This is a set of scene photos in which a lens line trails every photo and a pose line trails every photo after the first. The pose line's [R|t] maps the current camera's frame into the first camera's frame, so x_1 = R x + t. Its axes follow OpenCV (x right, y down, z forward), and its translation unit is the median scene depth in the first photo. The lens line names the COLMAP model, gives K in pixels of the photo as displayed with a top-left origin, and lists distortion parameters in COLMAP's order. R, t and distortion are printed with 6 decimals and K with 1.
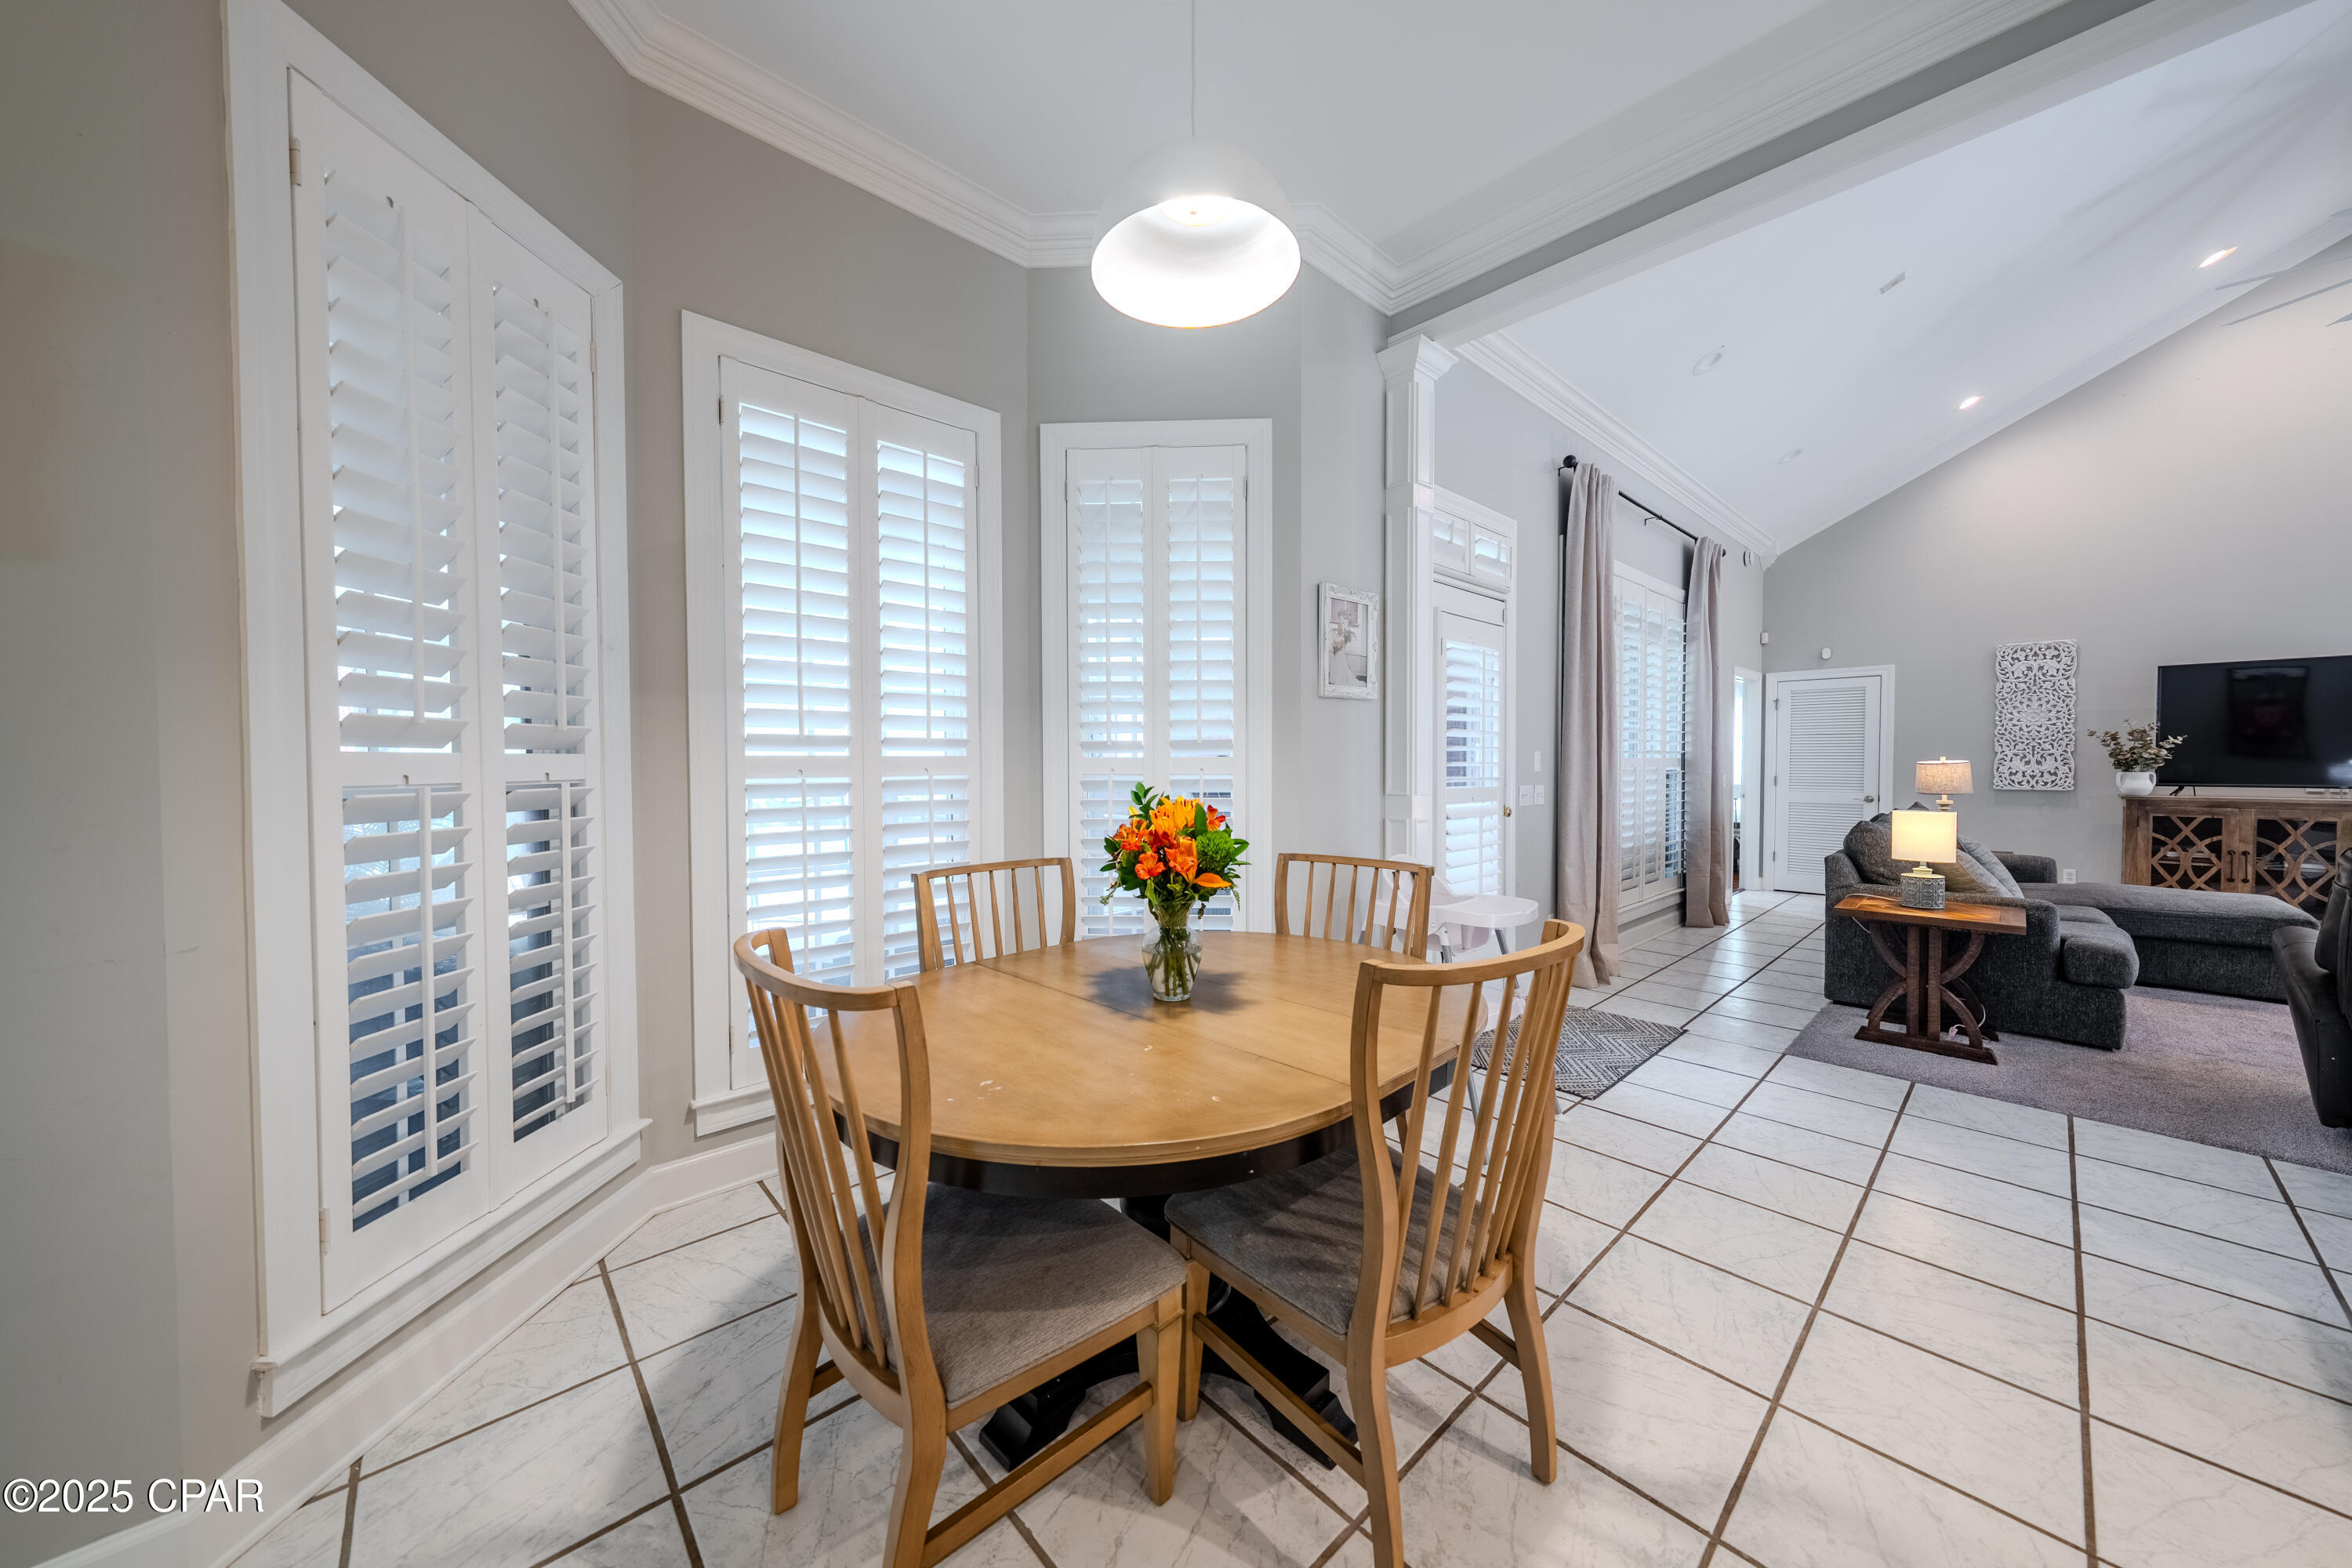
lens RADIAL K [[801.3, 0, 1175.1], [0, 801.3, 780.7], [0, 0, 1]] dist [0.001003, 0.000240]
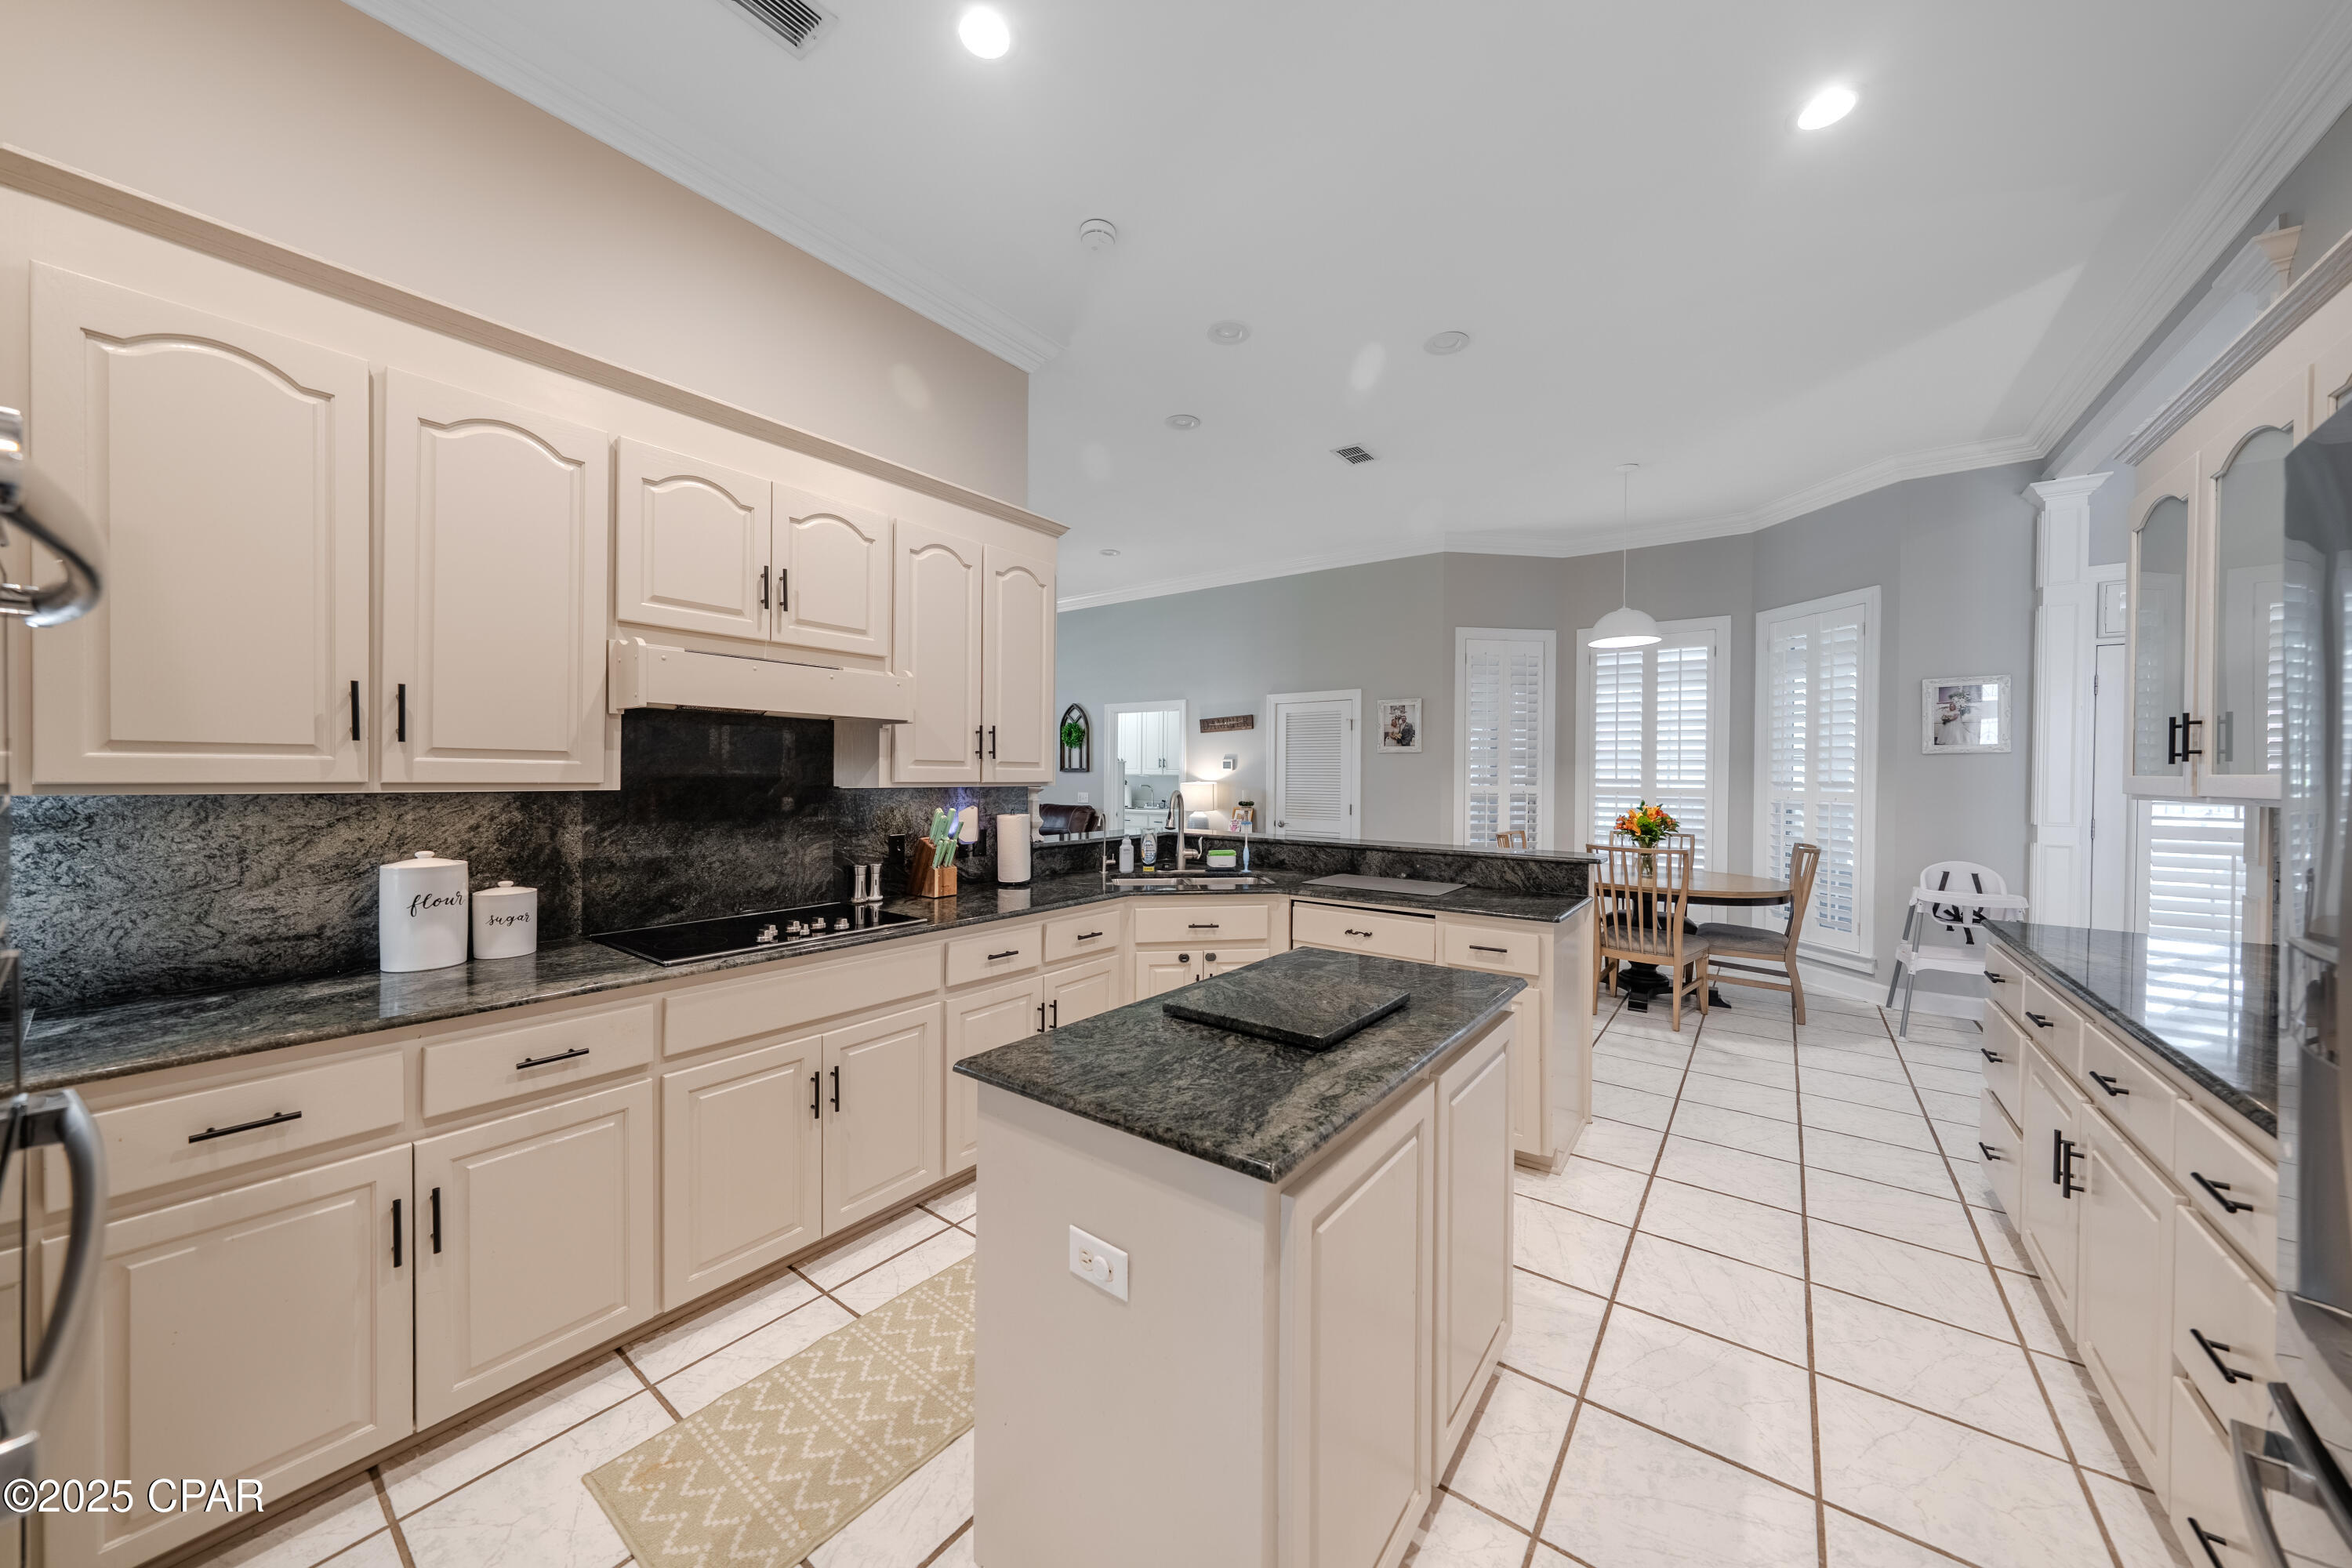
lens RADIAL K [[801.3, 0, 1175.1], [0, 801.3, 780.7], [0, 0, 1]] dist [0.001003, 0.000240]
pose [[0.183715, 0.014410, -0.982874, 0.804196], [-0.032128, 0.999446, 0.008648, -0.012774], [0.982454, 0.029989, 0.184076, -0.380037]]
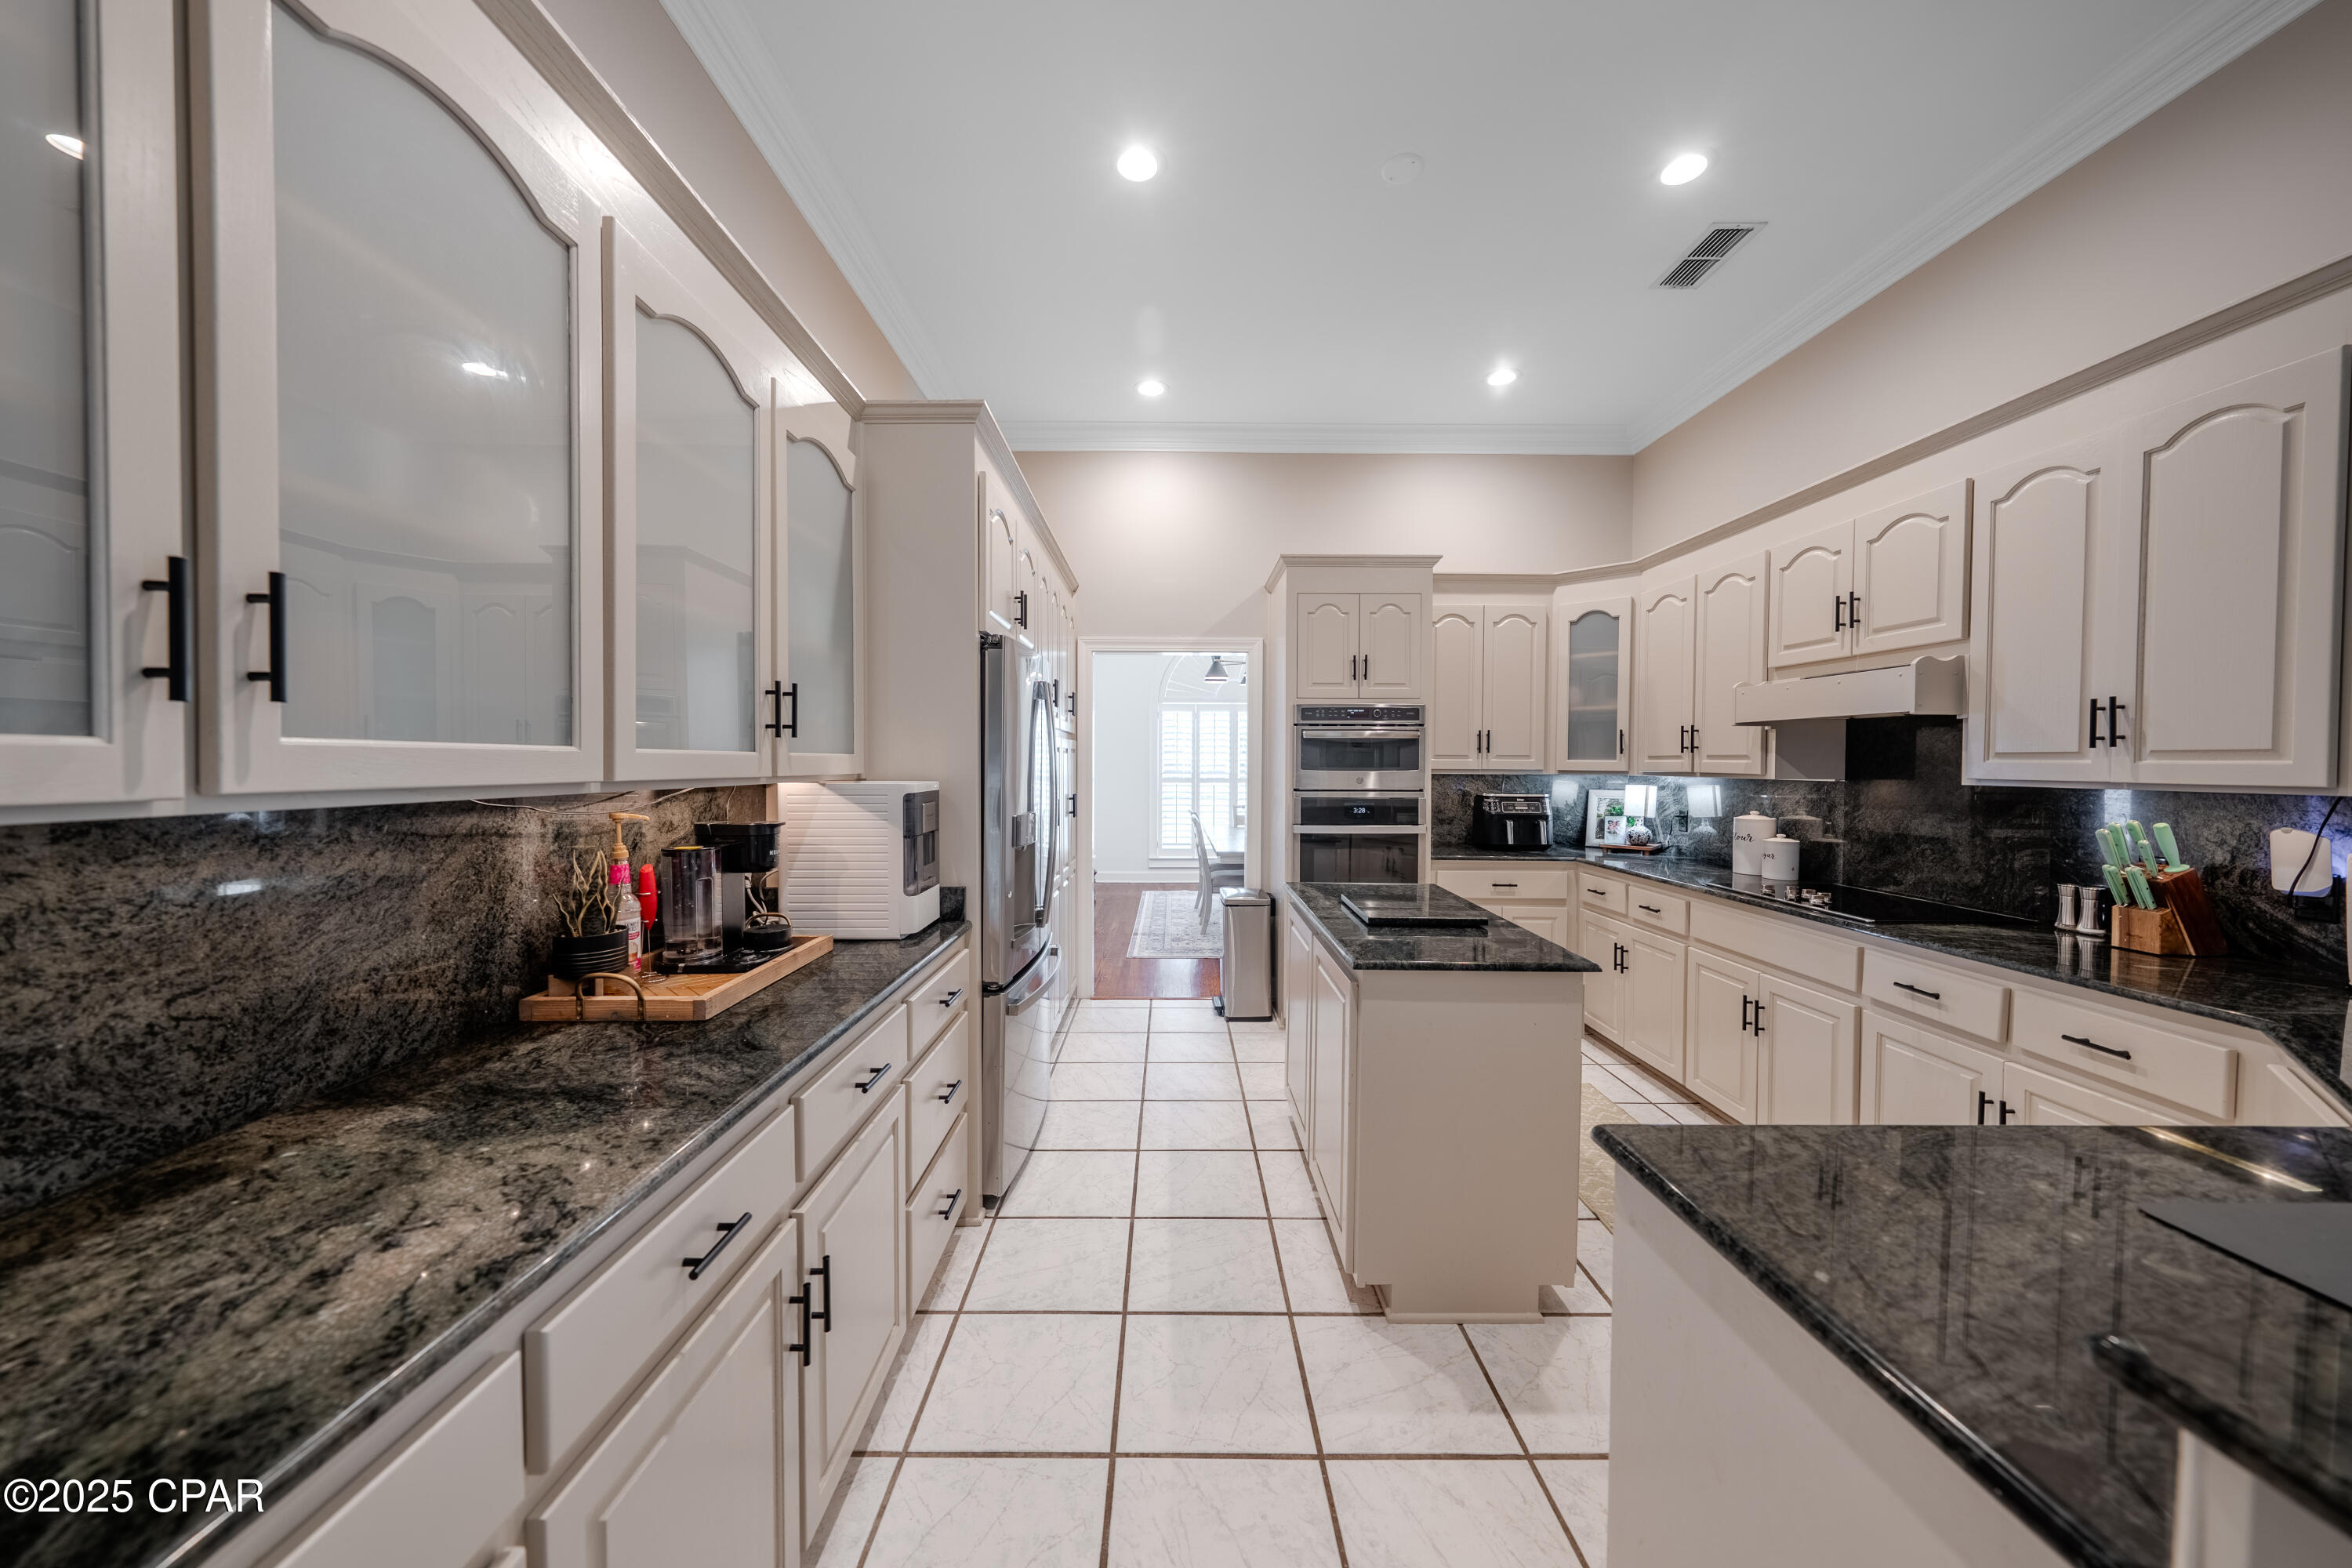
lens RADIAL K [[801.3, 0, 1175.1], [0, 801.3, 780.7], [0, 0, 1]] dist [0.001003, 0.000240]
pose [[-0.740438, -0.016039, 0.671933, 0.312824], [0.013265, 0.999172, 0.038467, -0.023523], [-0.671993, 0.037395, -0.739613, 0.147802]]
